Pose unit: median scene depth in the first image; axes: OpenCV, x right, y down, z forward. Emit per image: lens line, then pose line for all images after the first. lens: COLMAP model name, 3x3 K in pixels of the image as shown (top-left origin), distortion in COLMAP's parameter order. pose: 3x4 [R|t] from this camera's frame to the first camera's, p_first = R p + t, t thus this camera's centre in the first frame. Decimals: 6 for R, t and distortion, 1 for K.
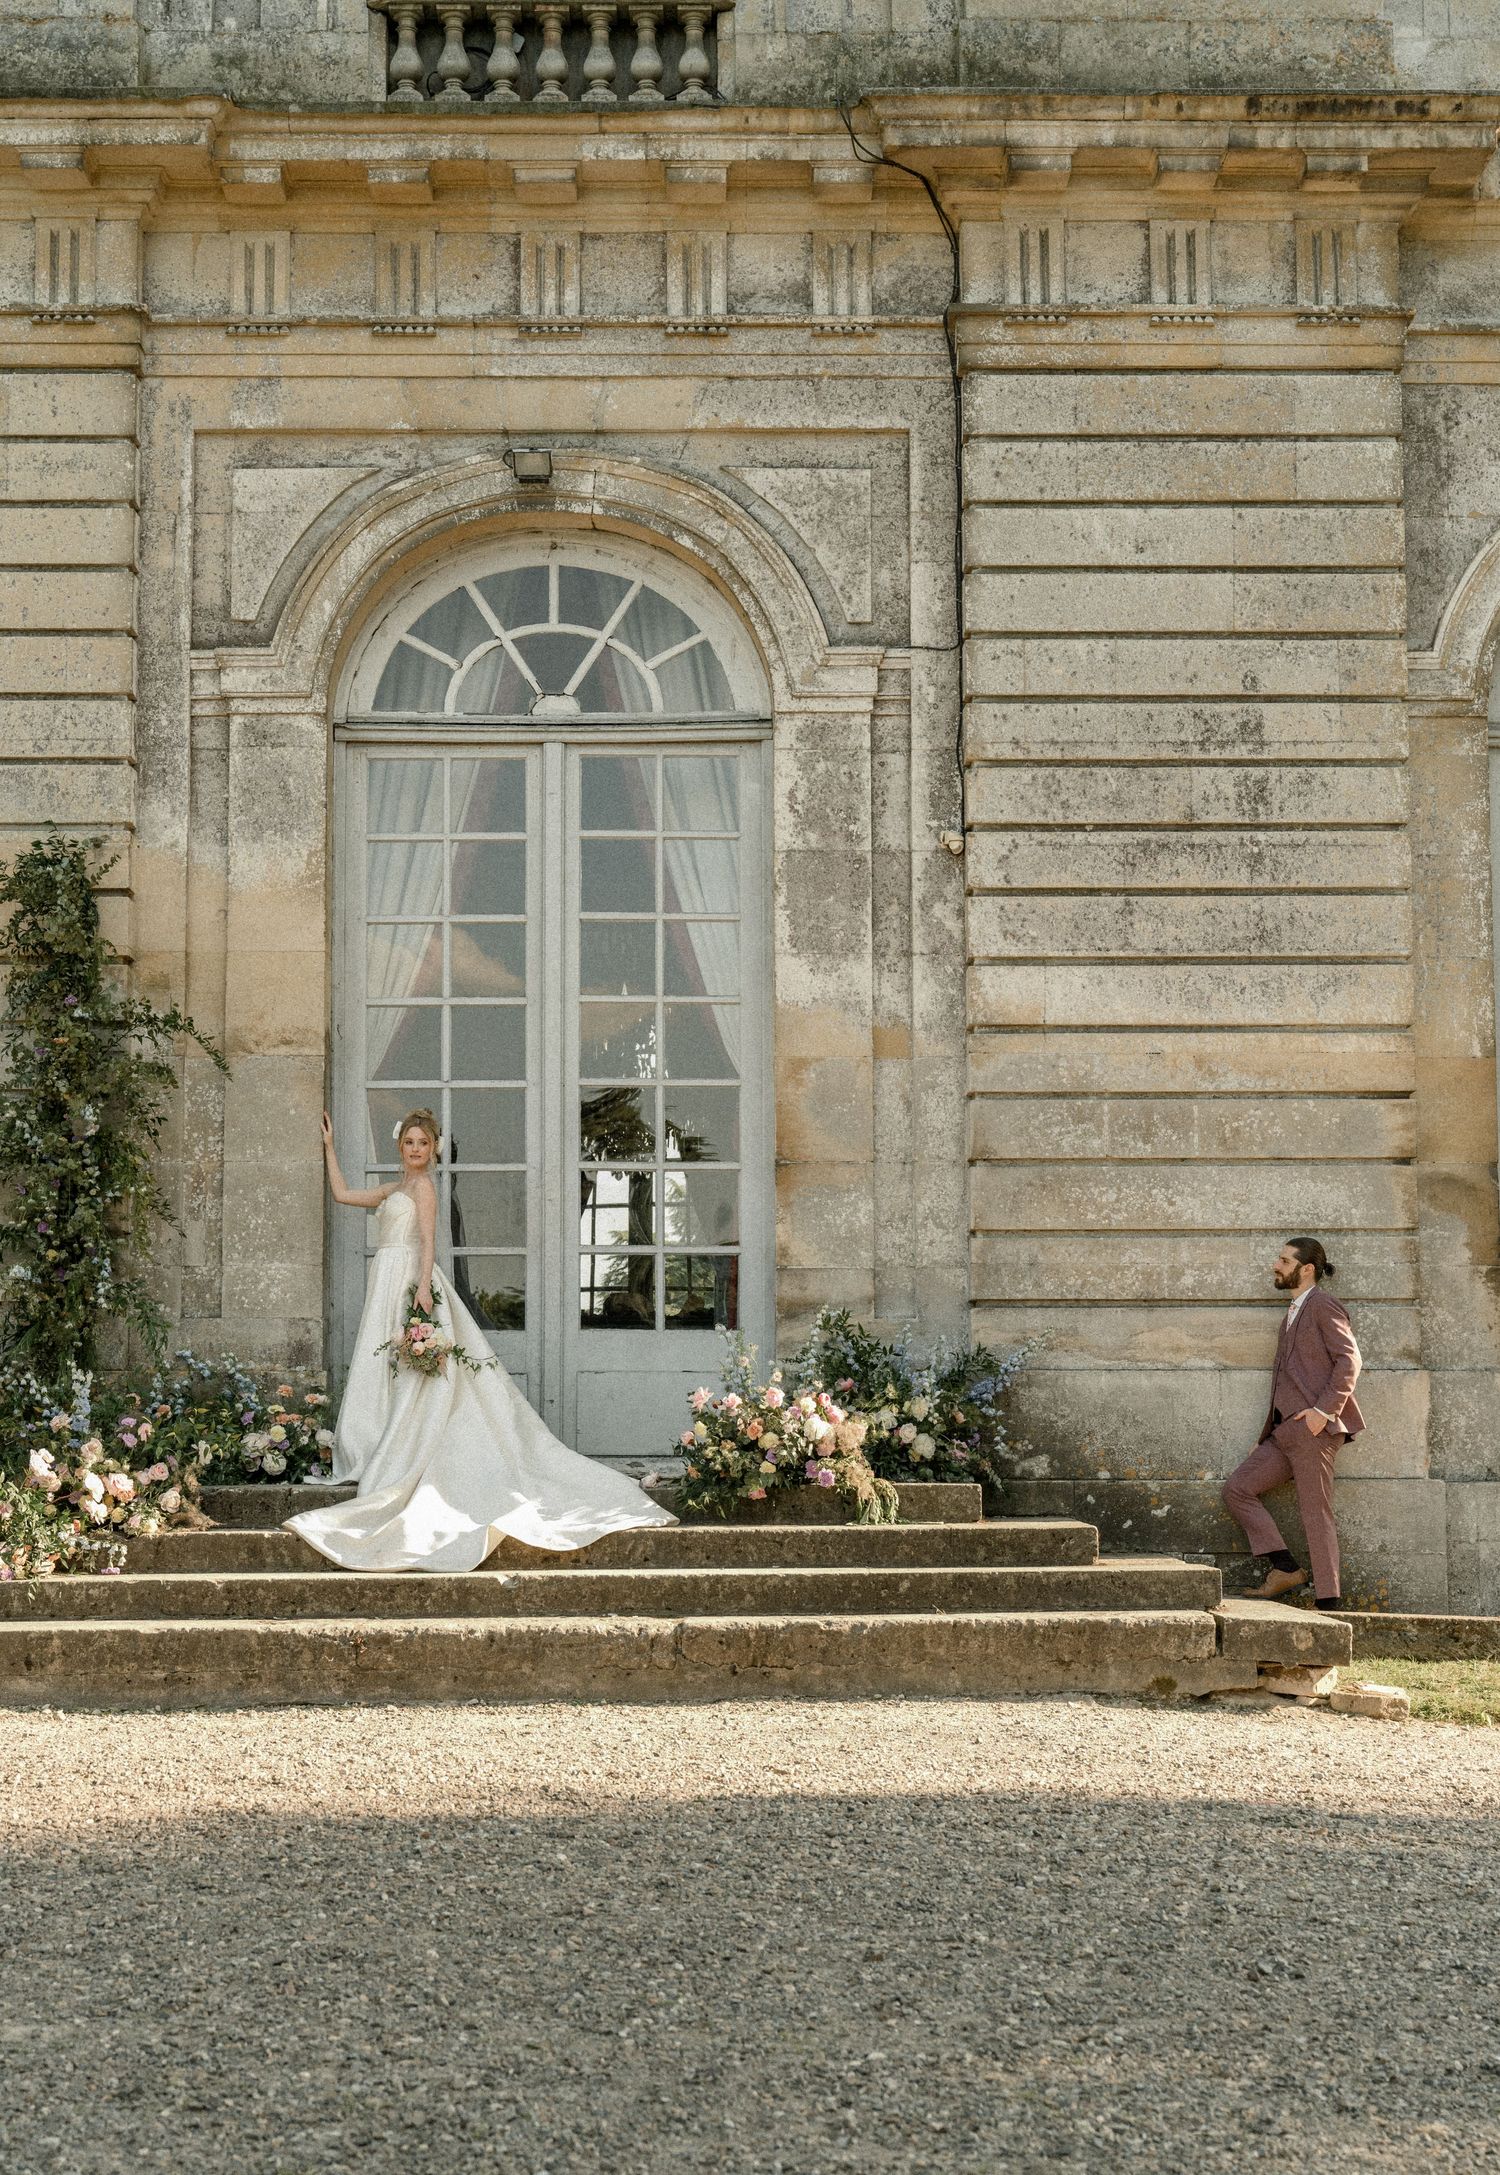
lens RADIAL K [[4092.2, 0, 750.0], [0, 4092.2, 1087.5], [0, 0, 1]] dist [0.010554, -0.097334]
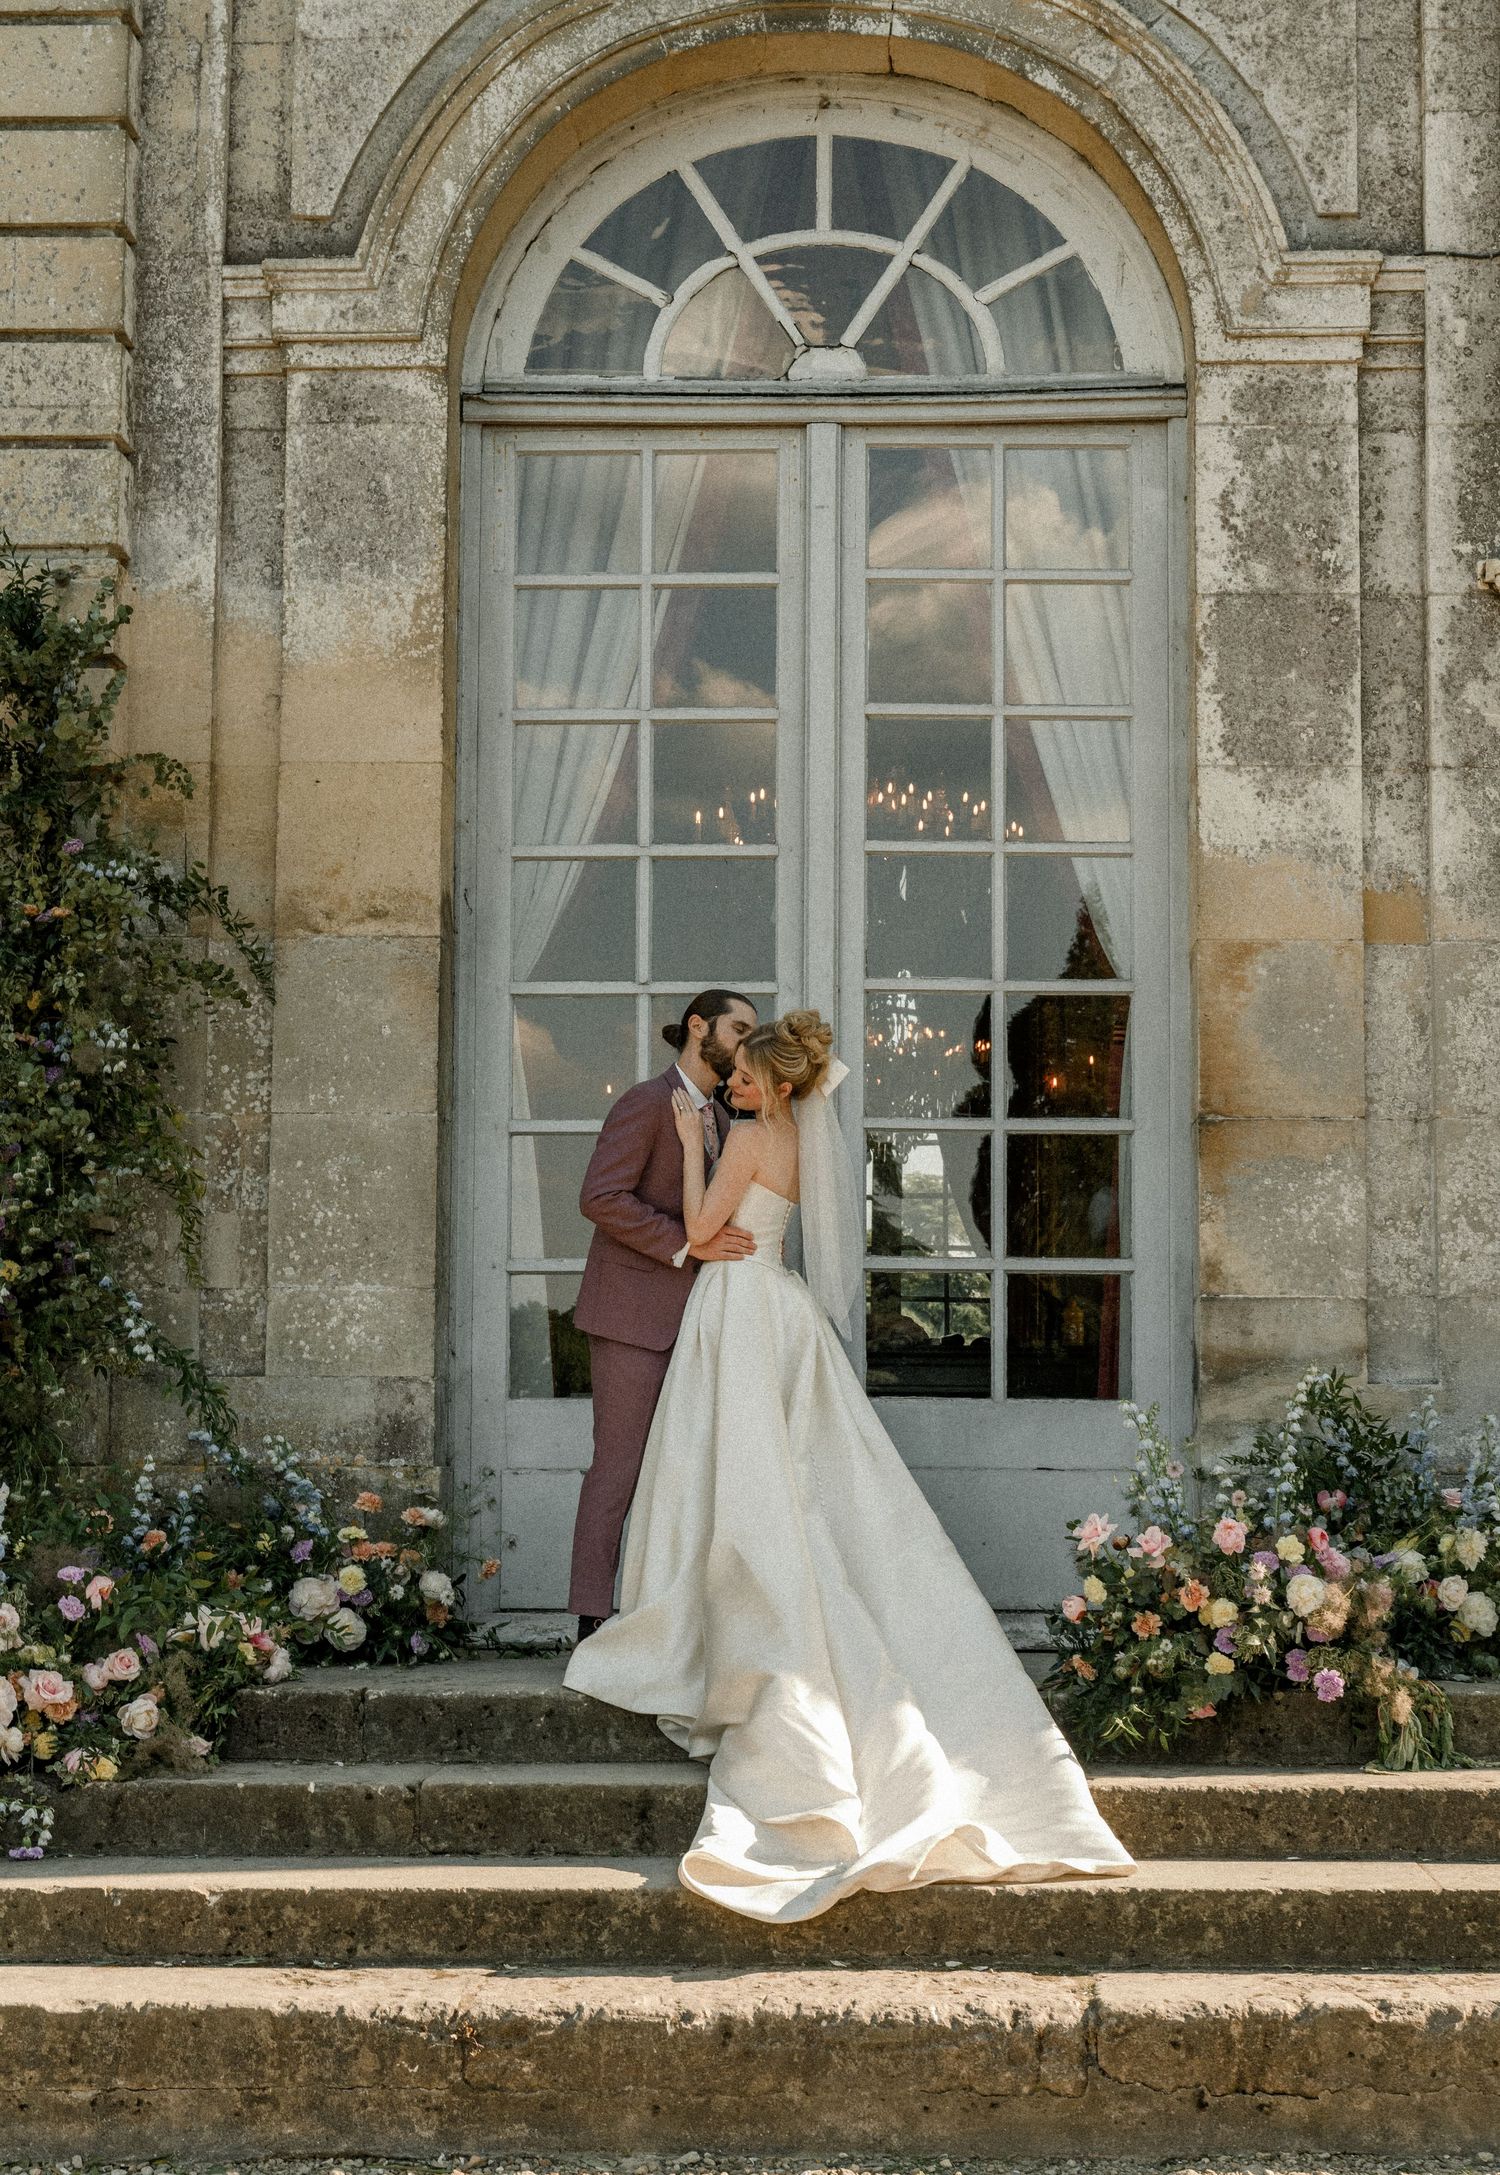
lens RADIAL K [[3744.2, 0, 750.0], [0, 3744.2, 1087.5], [0, 0, 1]] dist [-0.046685, -0.050588]
pose [[0.998838, 0.003180, -0.048096, -0.032434], [-0.003222, 0.999994, -0.000792, 0.014415], [0.048093, 0.000946, 0.998842, 0.455112]]
